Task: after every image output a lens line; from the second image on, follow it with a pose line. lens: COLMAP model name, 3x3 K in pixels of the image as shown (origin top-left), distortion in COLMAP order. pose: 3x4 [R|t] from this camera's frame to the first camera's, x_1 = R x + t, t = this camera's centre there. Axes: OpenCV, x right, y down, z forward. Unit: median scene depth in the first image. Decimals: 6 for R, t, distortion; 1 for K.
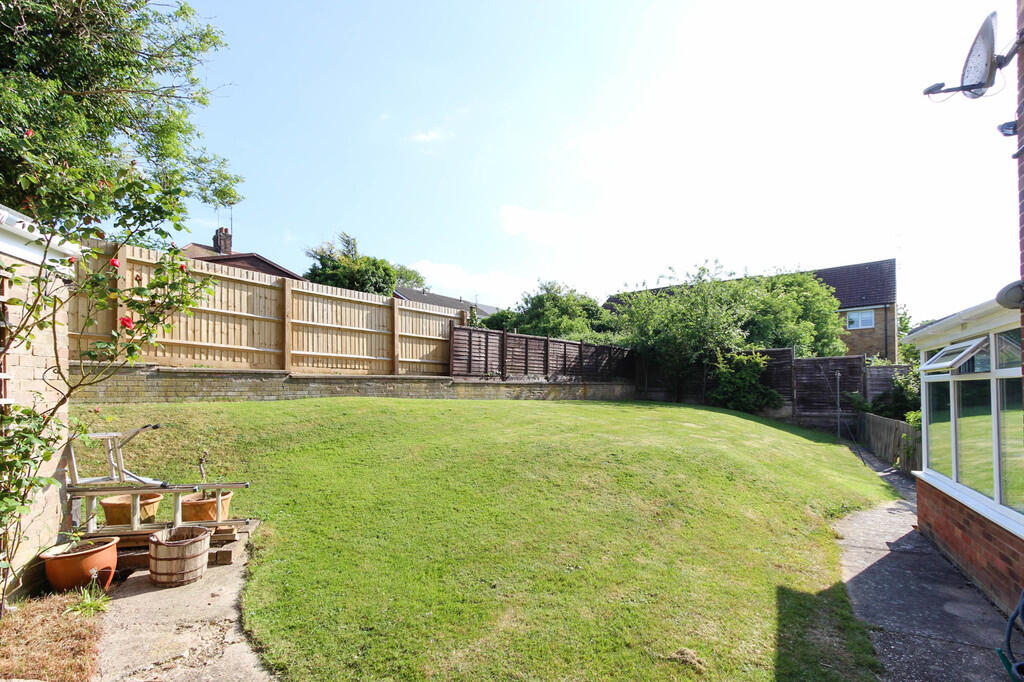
lens RADIAL K [[482.4, 0, 514.5], [0, 482.4, 390.2], [0, 0, 1]] dist [-0.003415, -0.000321]
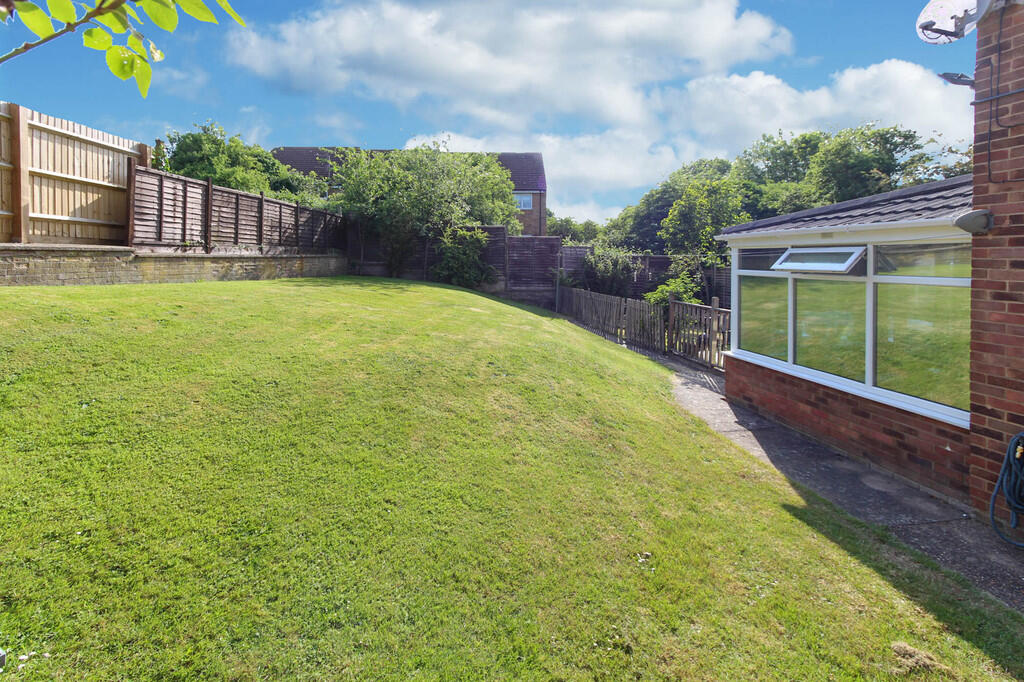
lens RADIAL K [[510.5, 0, 518.3], [0, 510.5, 265.4], [0, 0, 1]] dist [0.000515, 0.000053]
pose [[0.787909, 0.008514, 0.615732, -0.123306], [-0.017213, 0.999818, 0.008202, -0.015409], [-0.615550, -0.017061, 0.787913, 0.137996]]
